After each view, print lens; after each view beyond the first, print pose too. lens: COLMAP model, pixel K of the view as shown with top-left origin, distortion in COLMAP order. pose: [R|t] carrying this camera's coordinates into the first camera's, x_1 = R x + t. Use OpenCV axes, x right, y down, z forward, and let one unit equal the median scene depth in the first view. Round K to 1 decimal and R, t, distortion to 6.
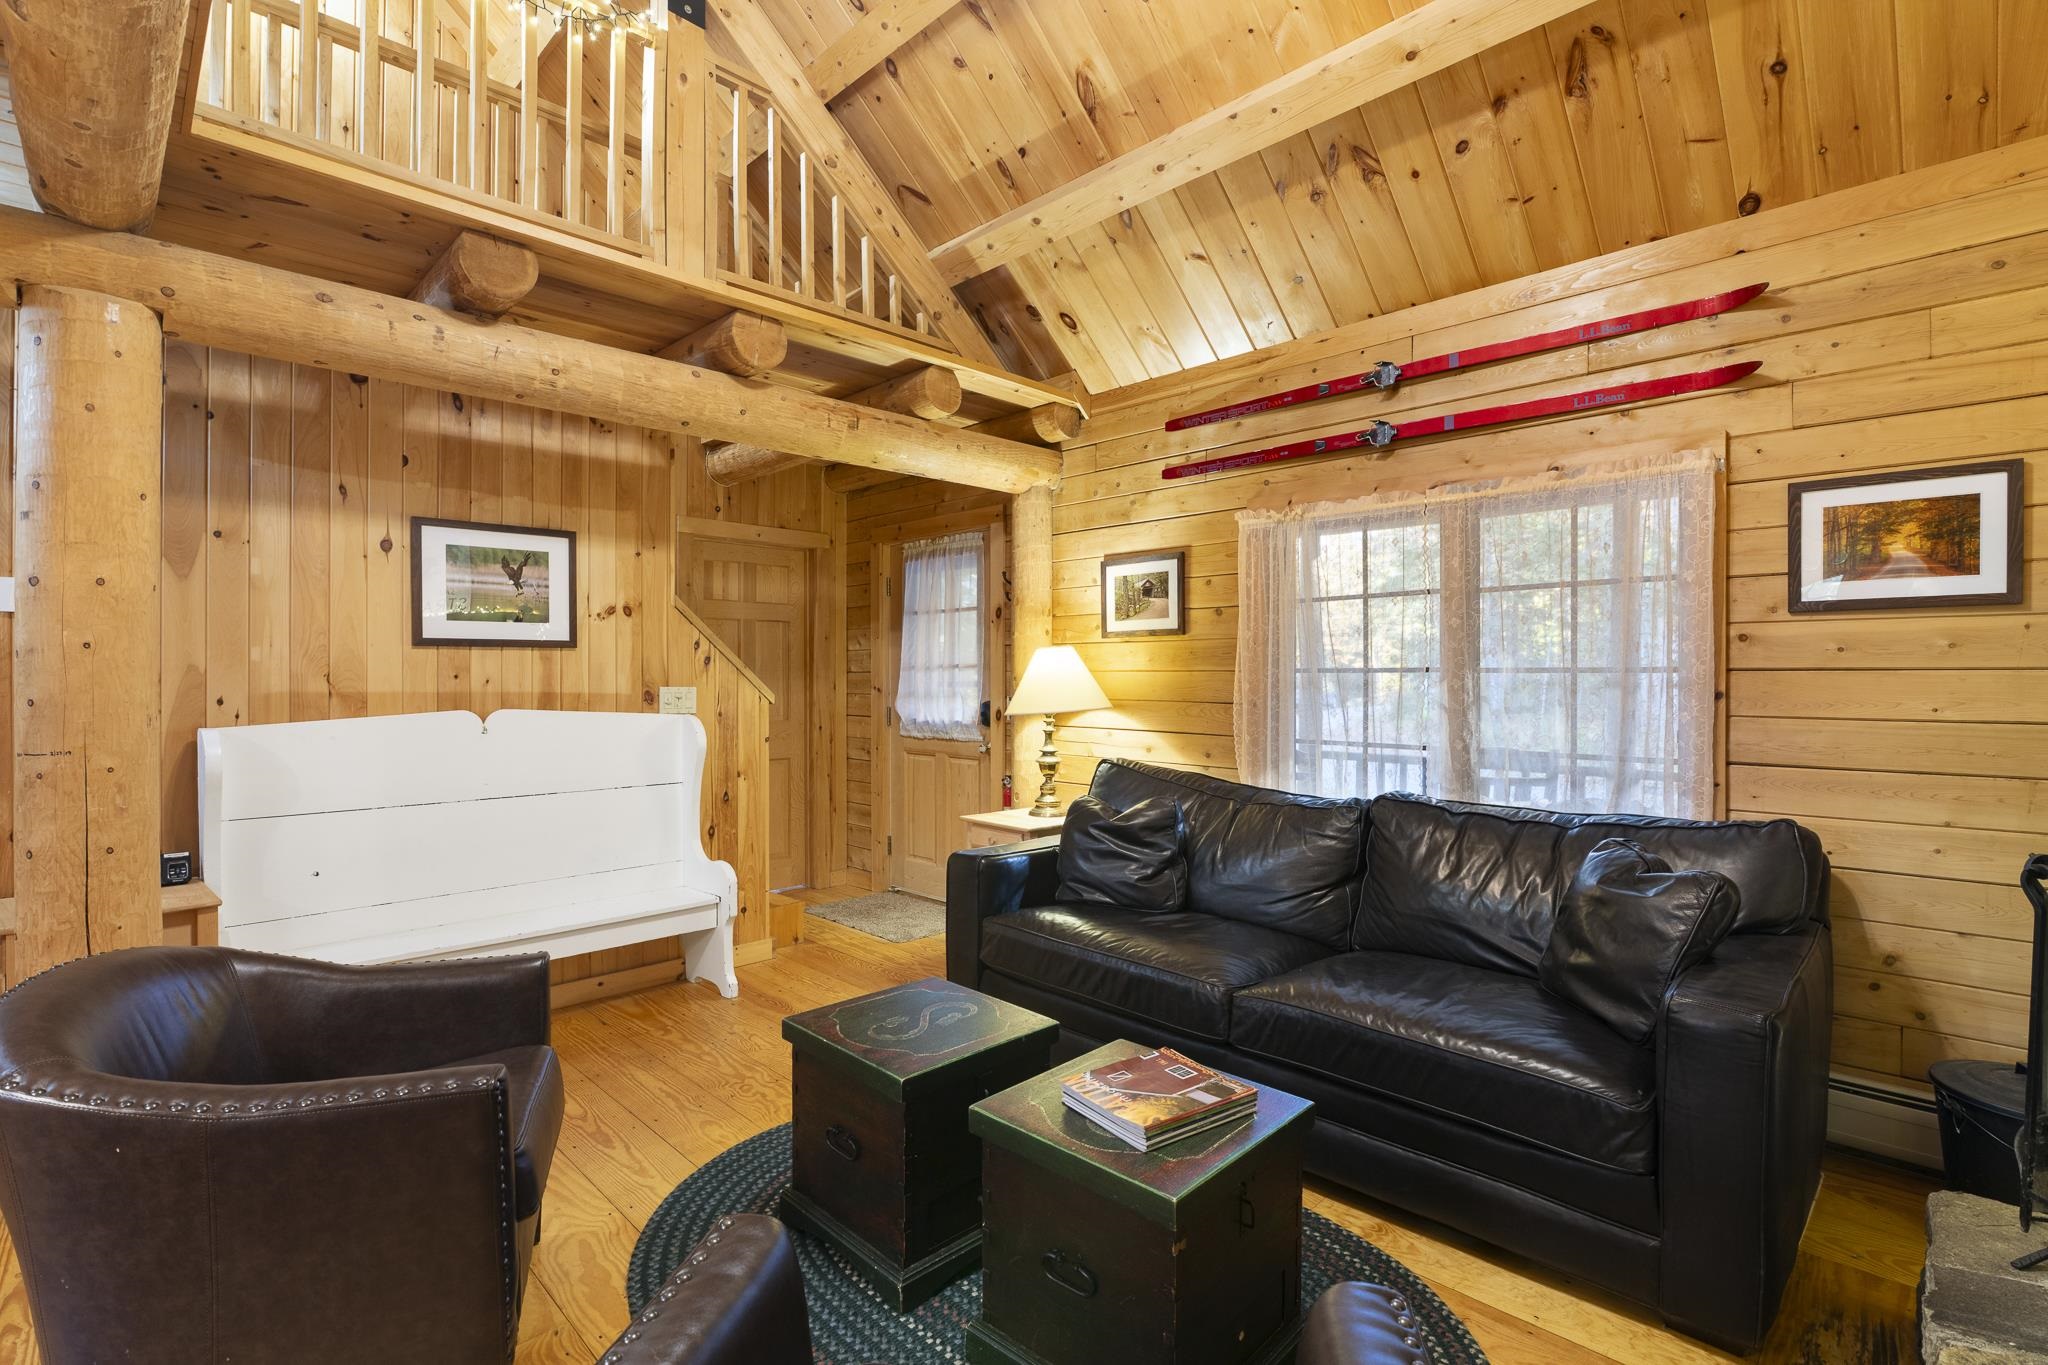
lens RADIAL K [[941.4, 0, 1016.7], [0, 941.4, 681.1], [0, 0, 1]] dist [-0.021601, 0.001906]
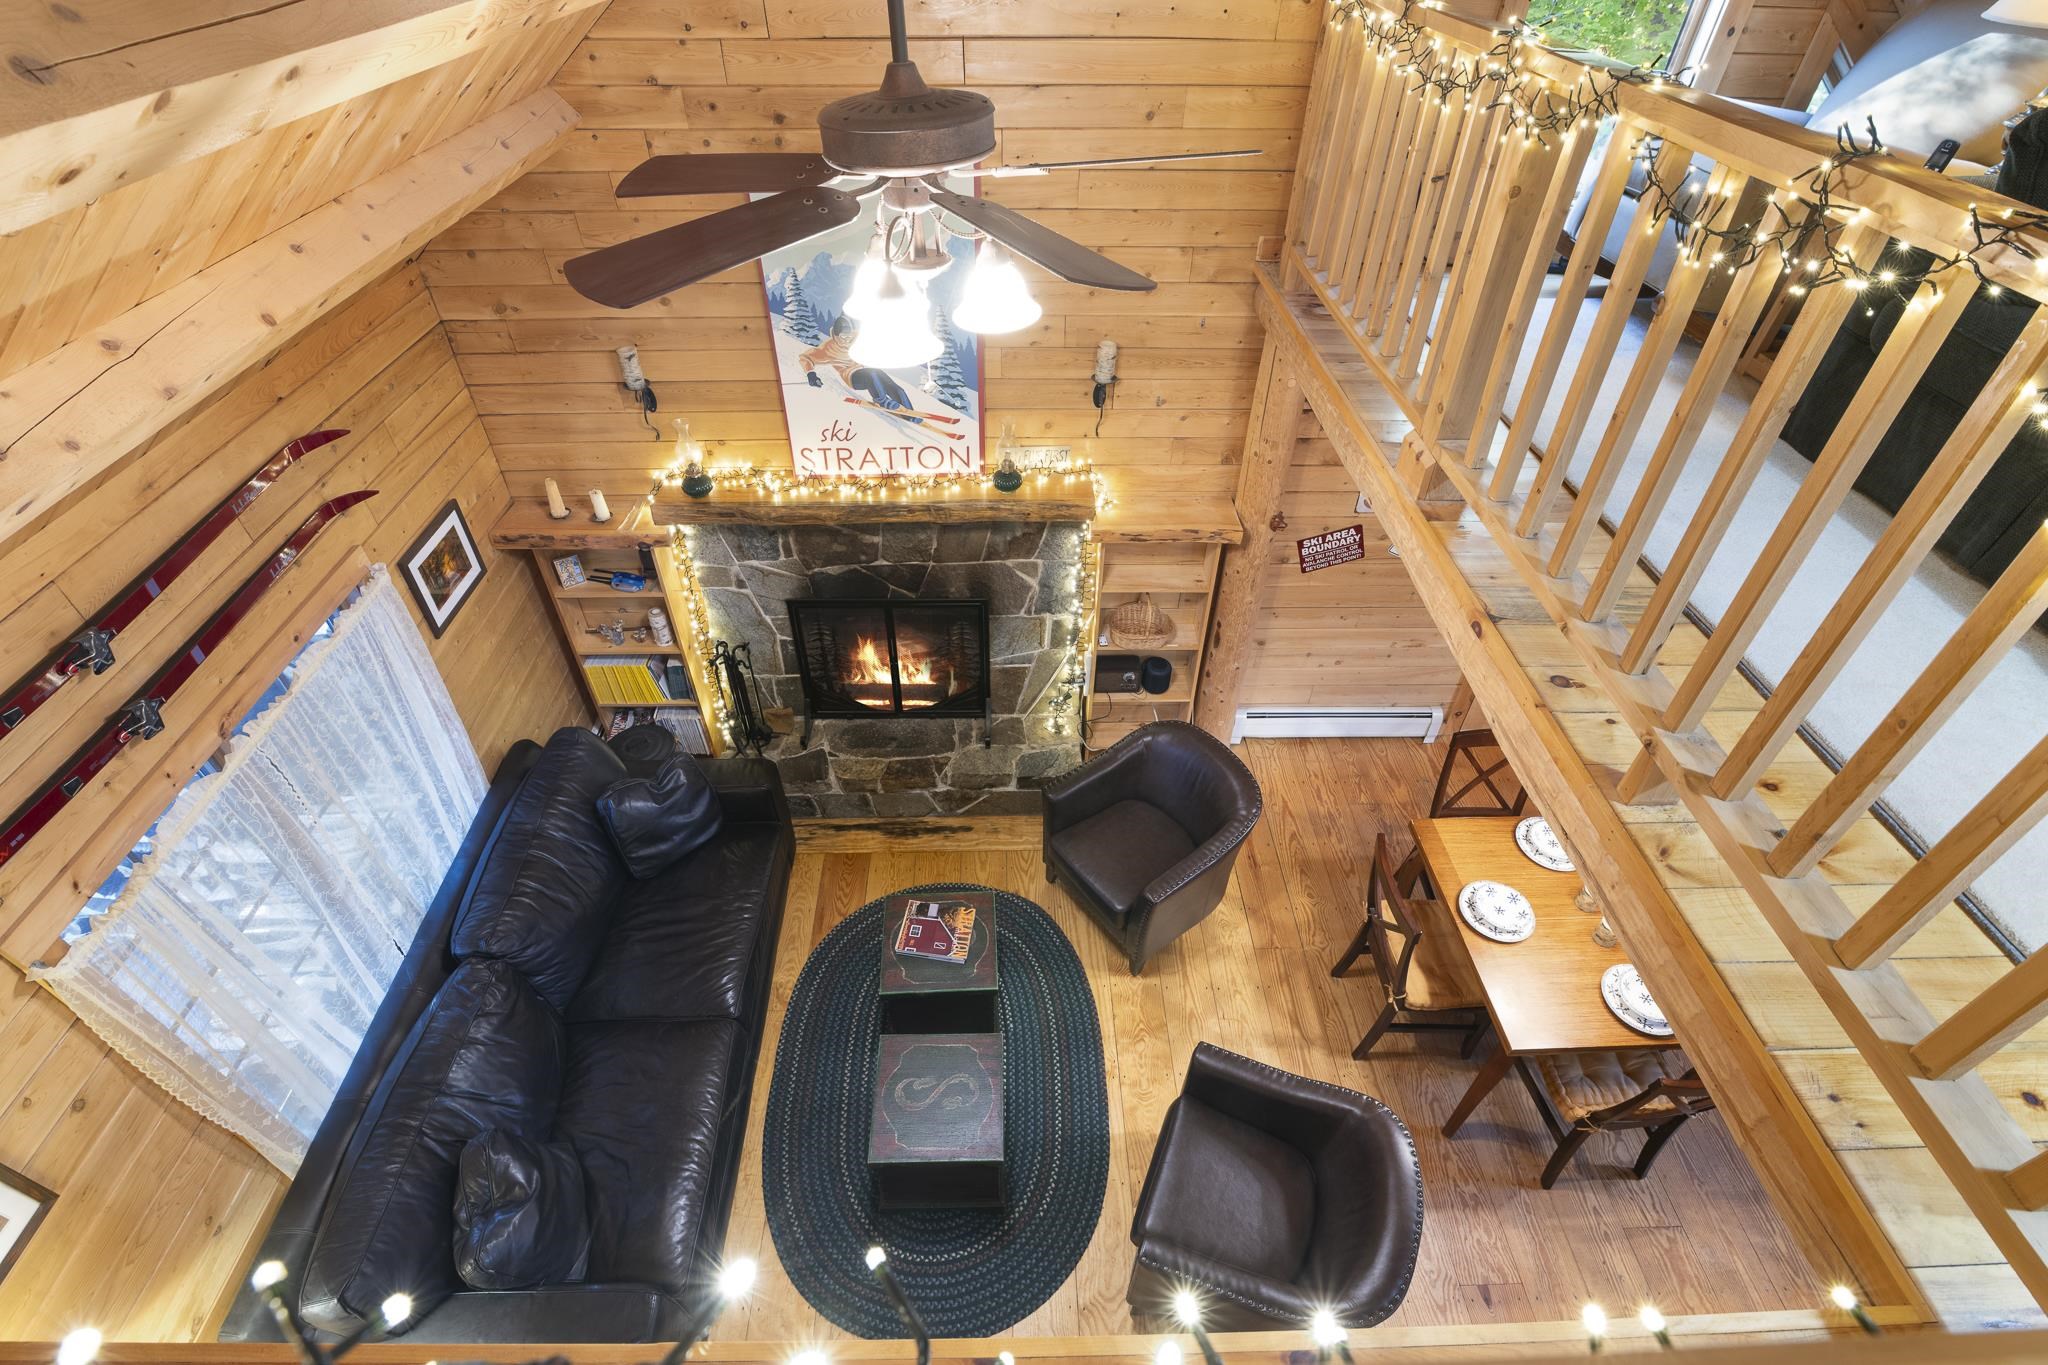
lens RADIAL K [[941.4, 0, 1017.5], [0, 941.4, 684.8], [0, 0, 1]] dist [-0.021601, 0.001906]
pose [[-0.728000, -0.465215, 0.503578, -0.405613], [-0.007397, 0.739819, 0.672765, -0.720468], [-0.685537, 0.486048, -0.542030, 0.878430]]
